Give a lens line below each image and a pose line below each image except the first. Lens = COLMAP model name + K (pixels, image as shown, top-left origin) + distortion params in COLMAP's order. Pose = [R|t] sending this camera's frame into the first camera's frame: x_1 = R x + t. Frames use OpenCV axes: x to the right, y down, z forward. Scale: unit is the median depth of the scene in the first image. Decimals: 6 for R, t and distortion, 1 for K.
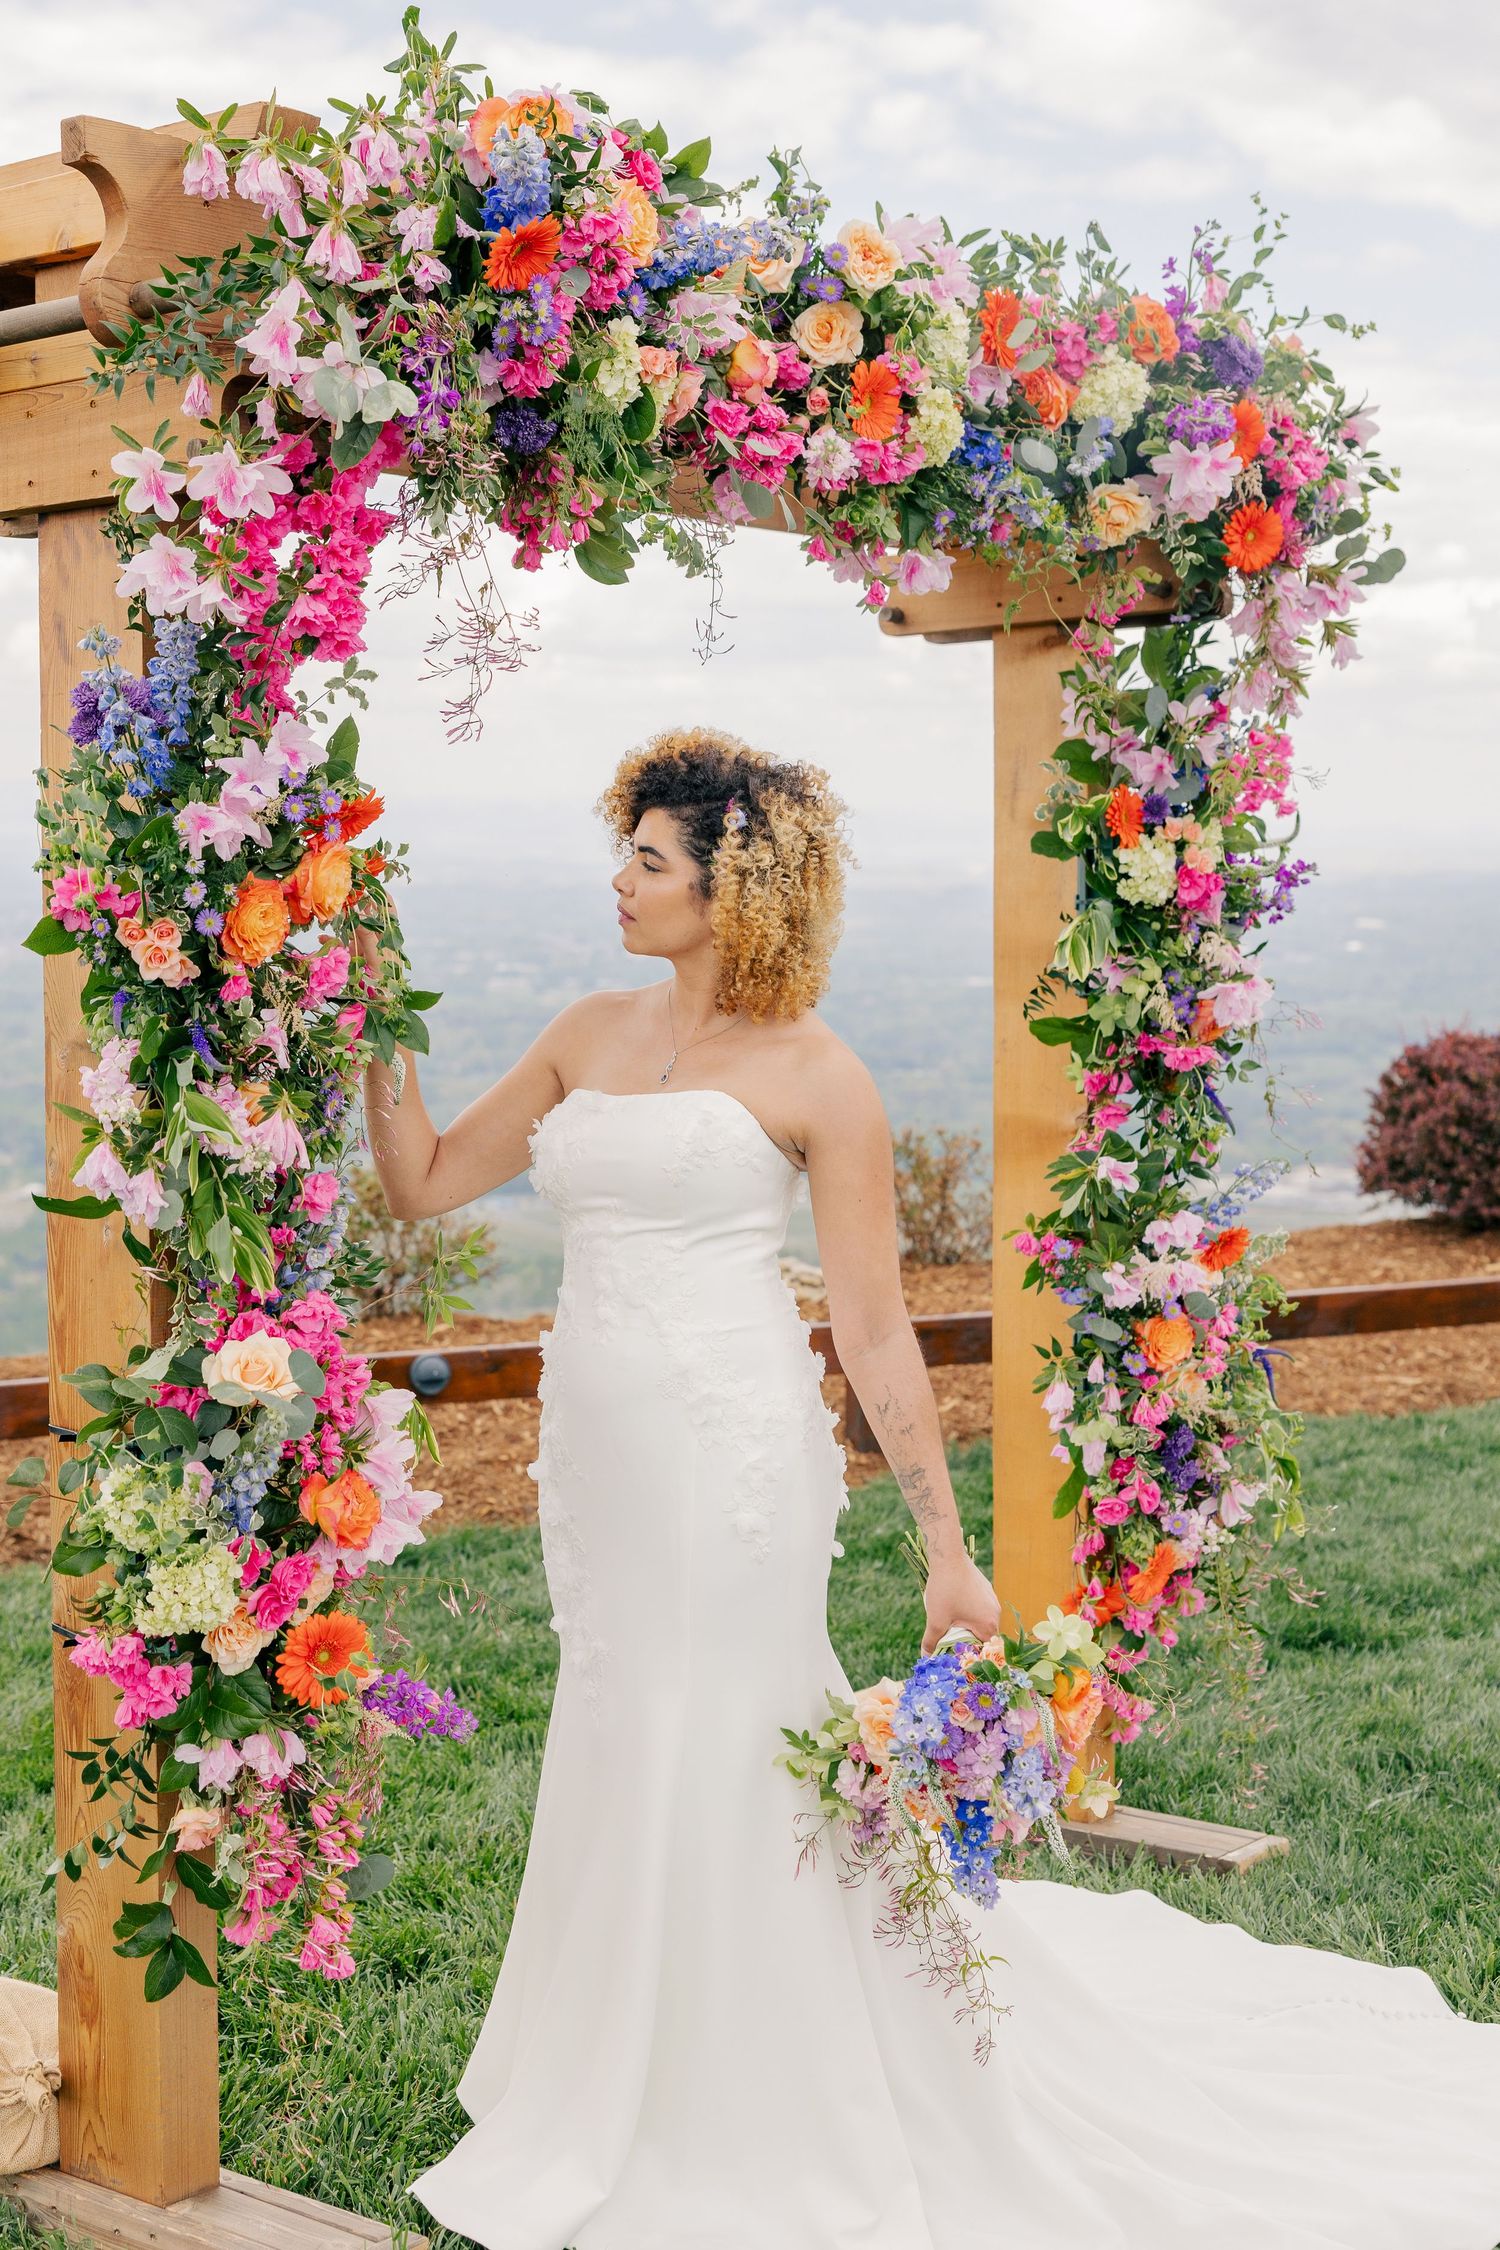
lens RADIAL K [[3081.7, 0, 720.8], [0, 3081.7, 1081.7], [0, 0, 1]] dist [0.035254, 0.000000]
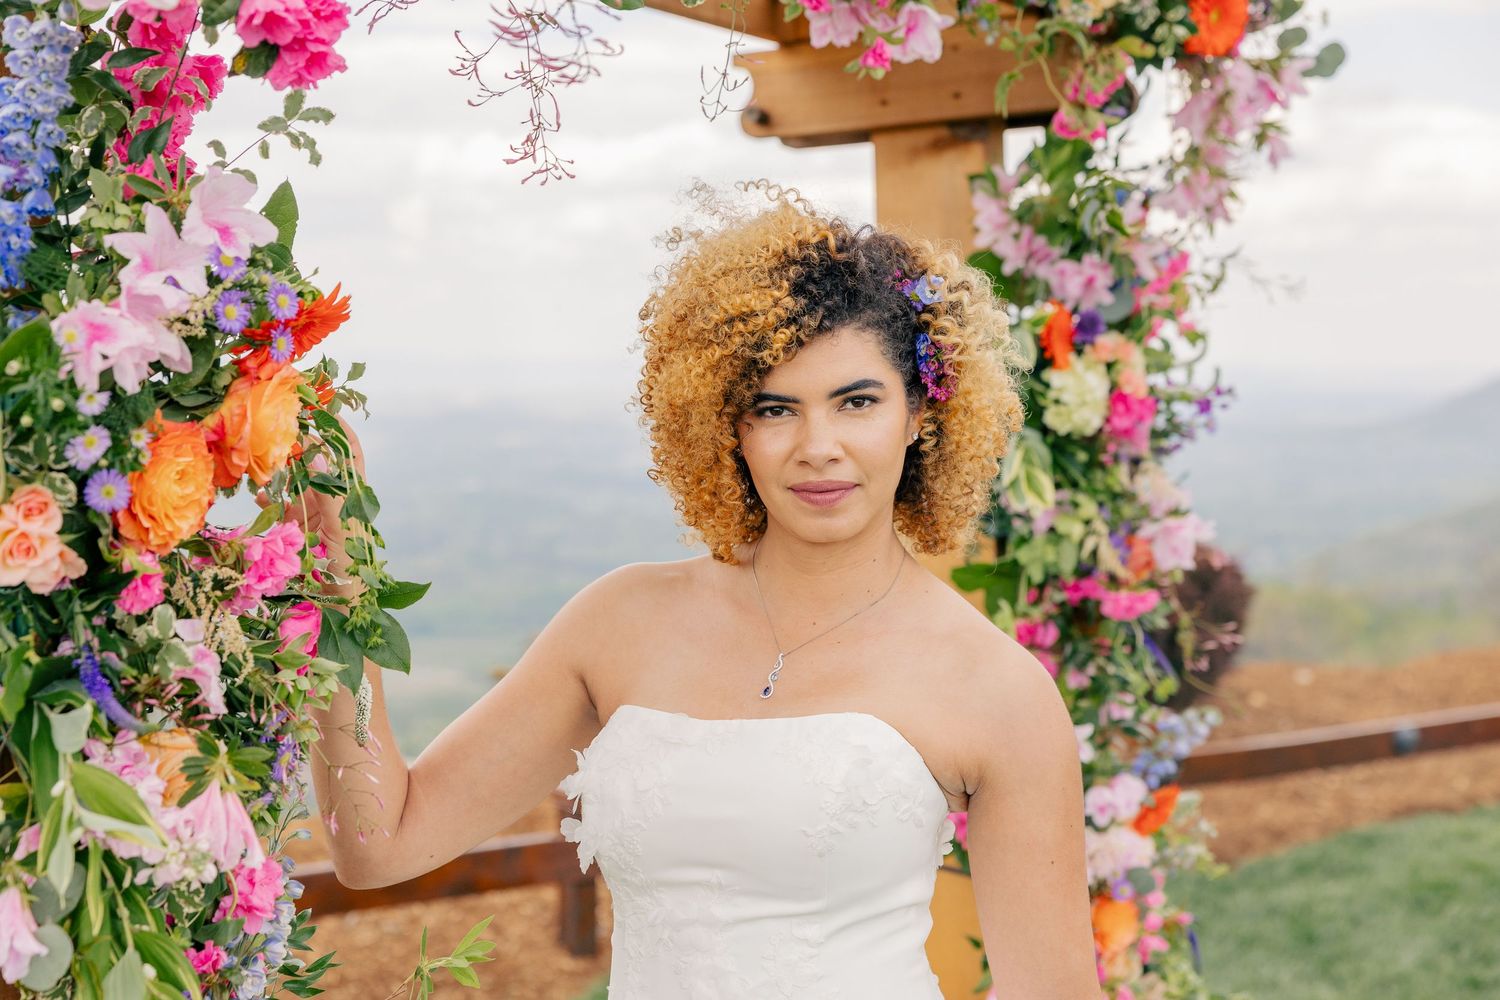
lens RADIAL K [[2659.1, 0, 827.8], [0, 2659.1, 500.1], [0, 0, 1]] dist [0.005557, 0.000000]
pose [[0.984515, -0.016522, 0.174518, -0.107603], [0.021714, 0.999375, -0.027884, -0.029266], [-0.173948, 0.031242, 0.984259, 0.409512]]
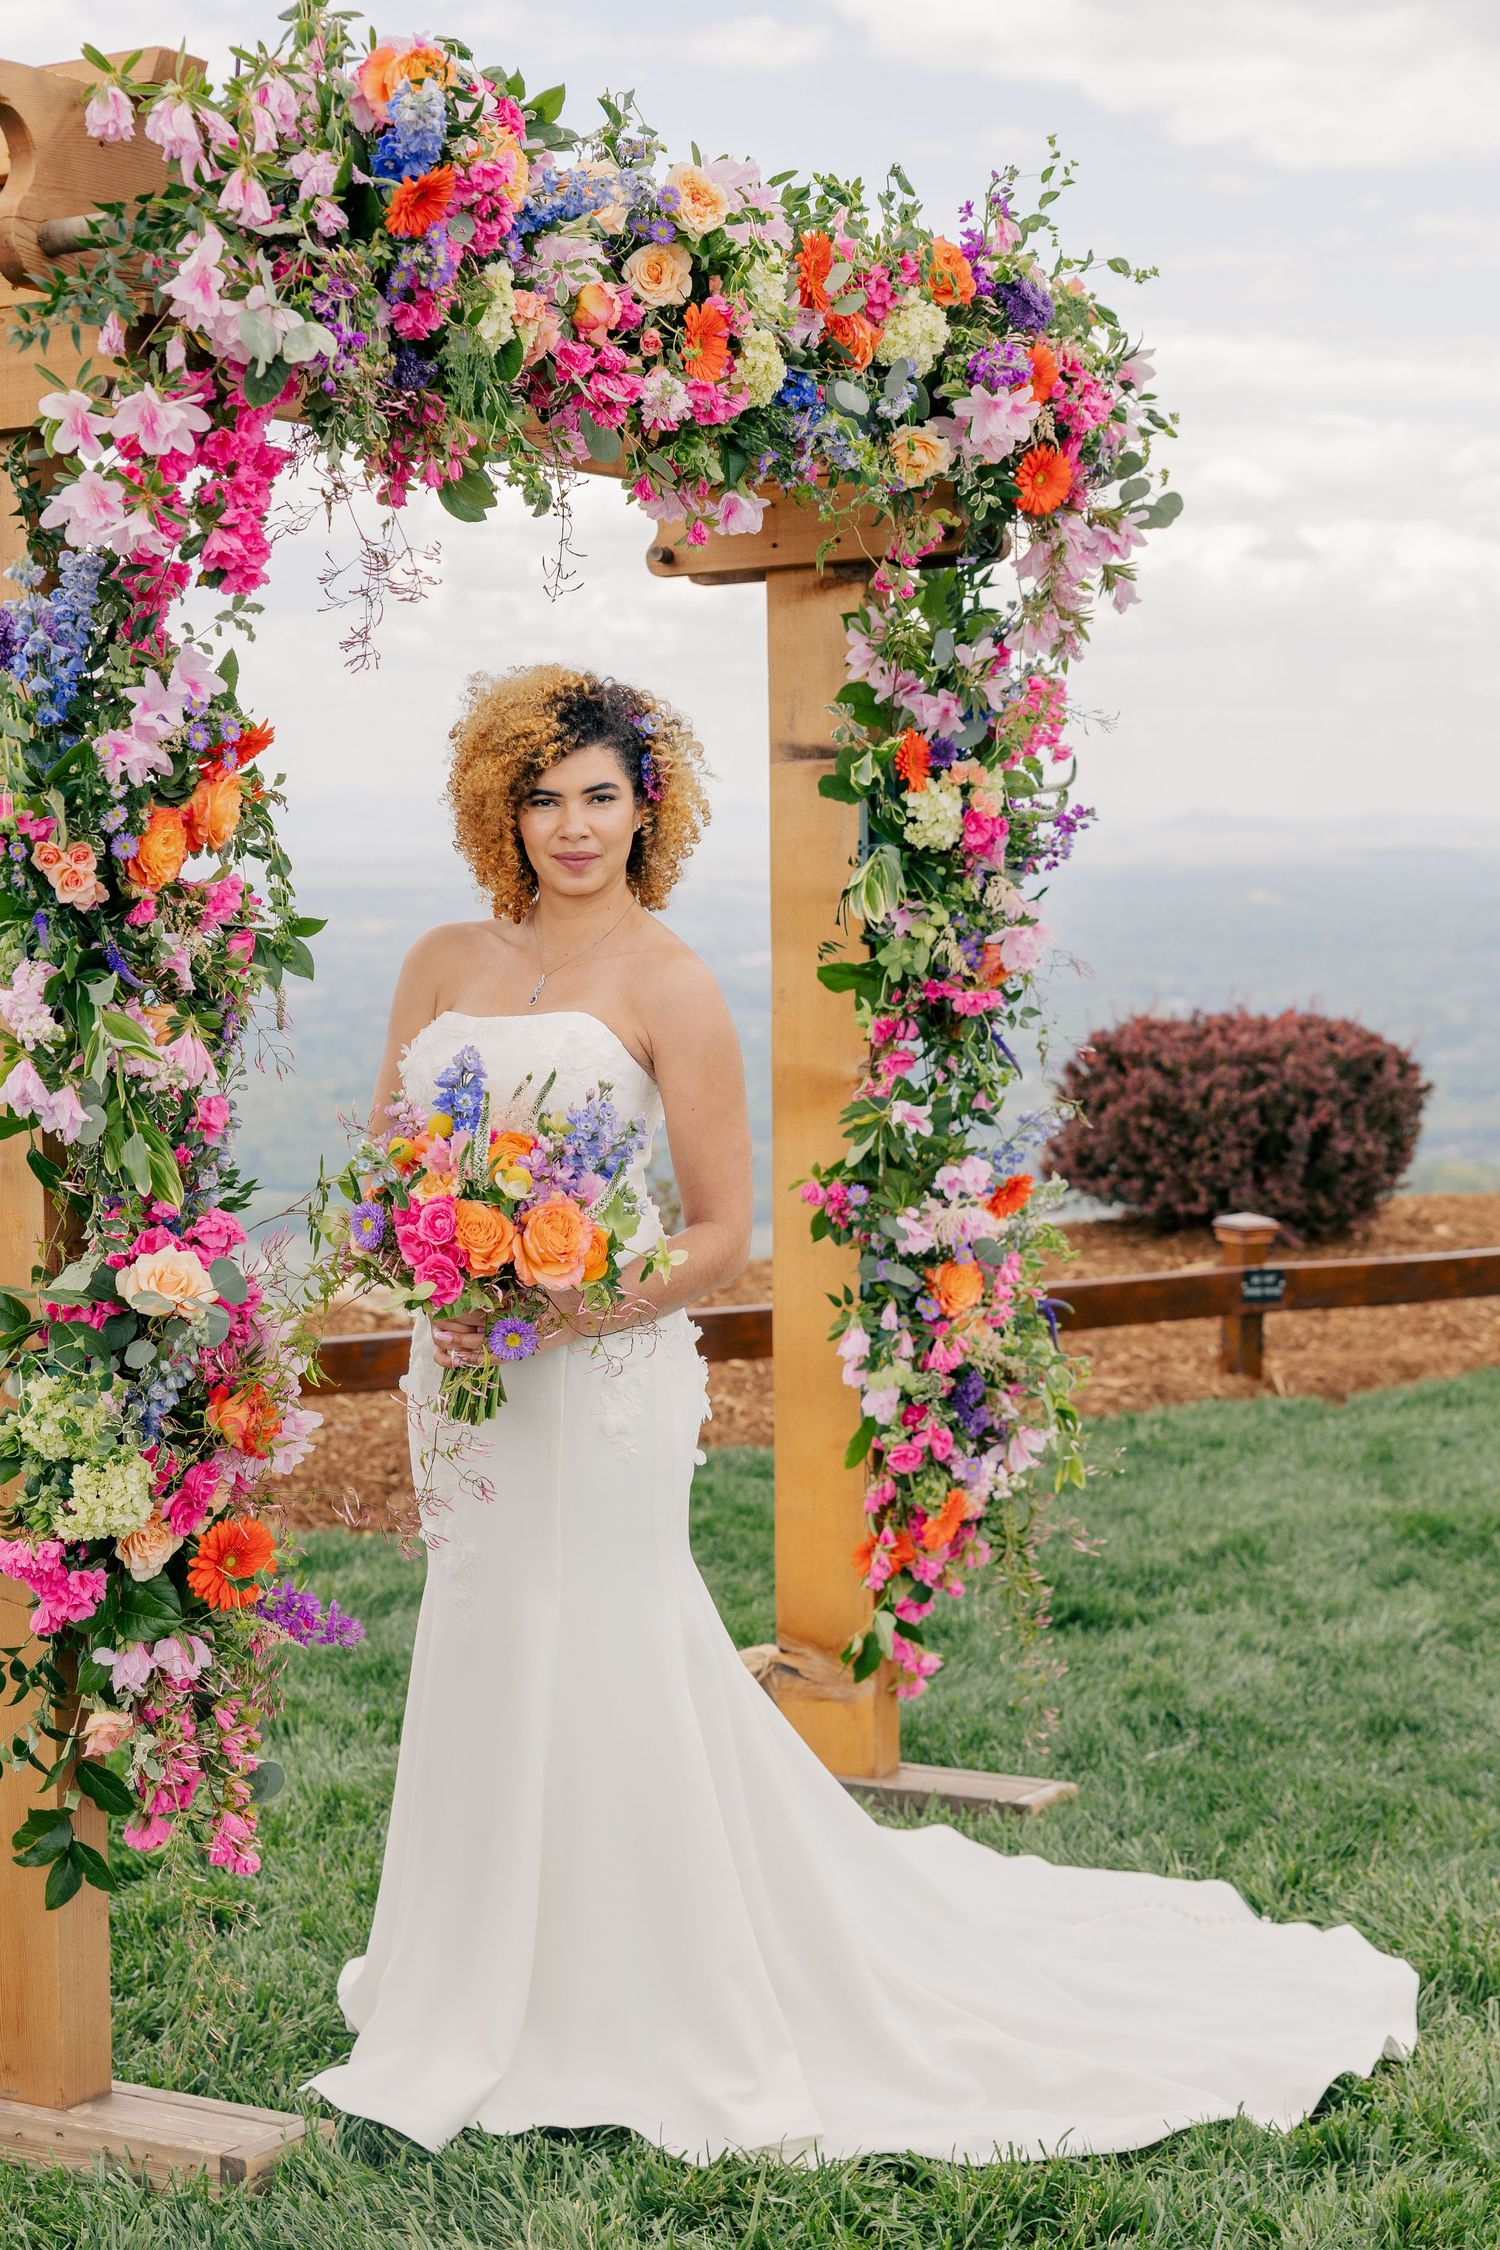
lens RADIAL K [[3464.5, 0, 749.4], [0, 3464.5, 1133.1], [0, 0, 1]] dist [0.028694, 0.000000]
pose [[0.992314, -0.012113, 0.123147, -0.095114], [0.010319, 0.999831, 0.015200, 0.026591], [-0.123311, -0.013812, 0.992272, -0.164445]]
